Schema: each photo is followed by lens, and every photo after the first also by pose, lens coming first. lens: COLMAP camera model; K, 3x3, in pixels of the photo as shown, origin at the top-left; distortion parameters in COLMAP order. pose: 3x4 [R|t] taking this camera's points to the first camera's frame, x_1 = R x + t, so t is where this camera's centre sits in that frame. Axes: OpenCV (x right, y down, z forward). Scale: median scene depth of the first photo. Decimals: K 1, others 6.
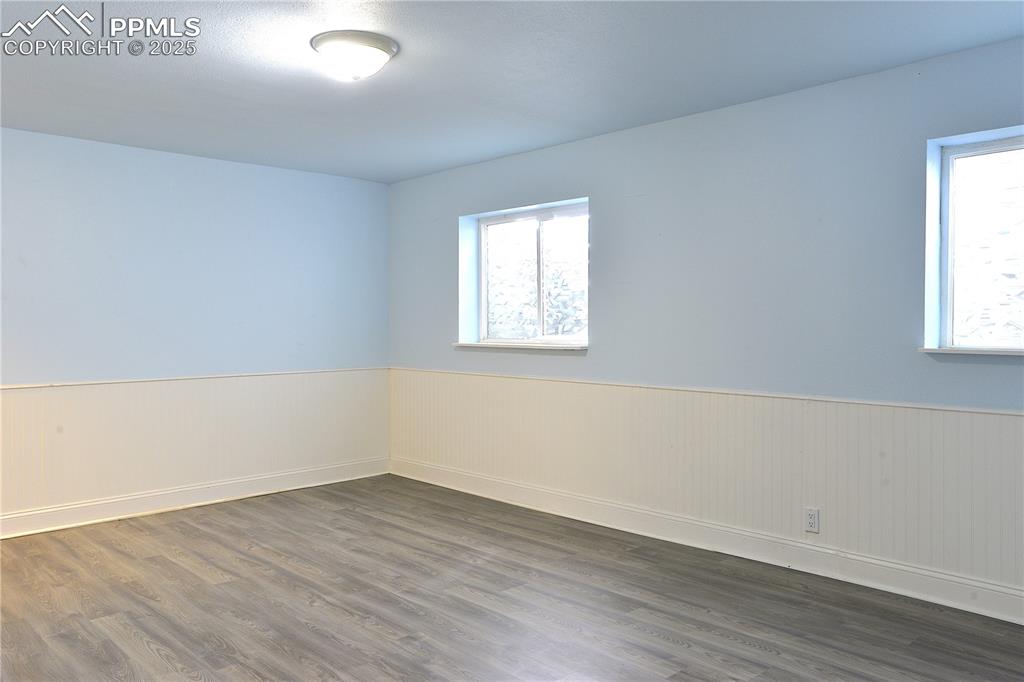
lens RADIAL K [[795.9, 0, 513.1], [0, 795.9, 335.4], [0, 0, 1]] dist [-0.003531, 0.068152]
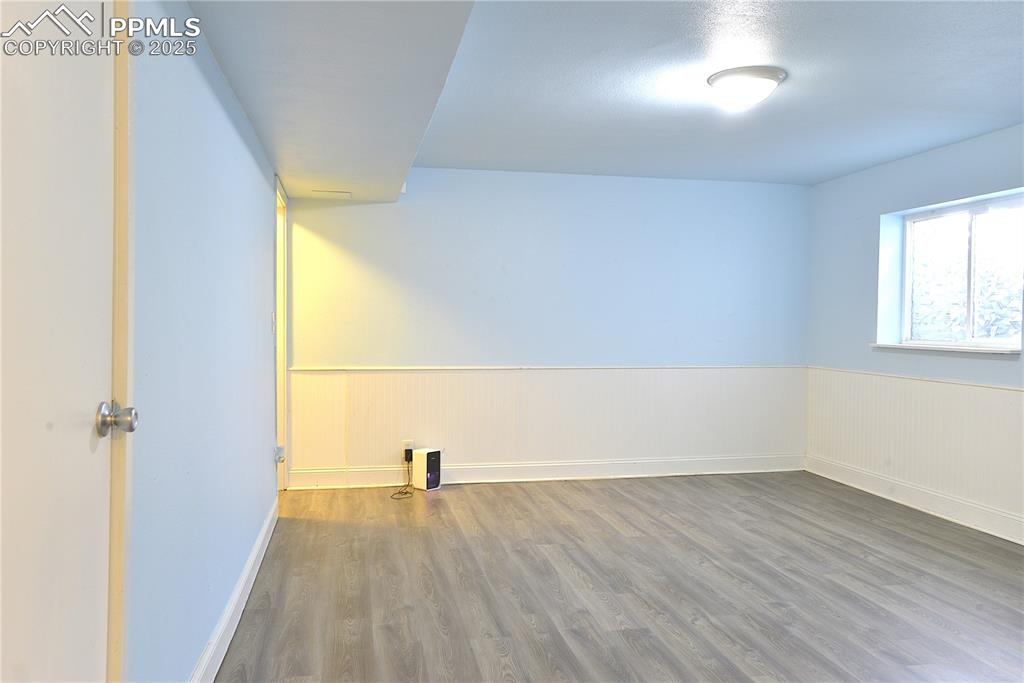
lens RADIAL K [[795.9, 0, 513.1], [0, 795.9, 335.9], [0, 0, 1]] dist [-0.003531, 0.068152]
pose [[0.852765, 0.019590, -0.521927, 0.098870], [-0.017995, 0.999805, 0.008124, -0.000155], [0.521984, 0.002464, 0.852951, -0.116912]]
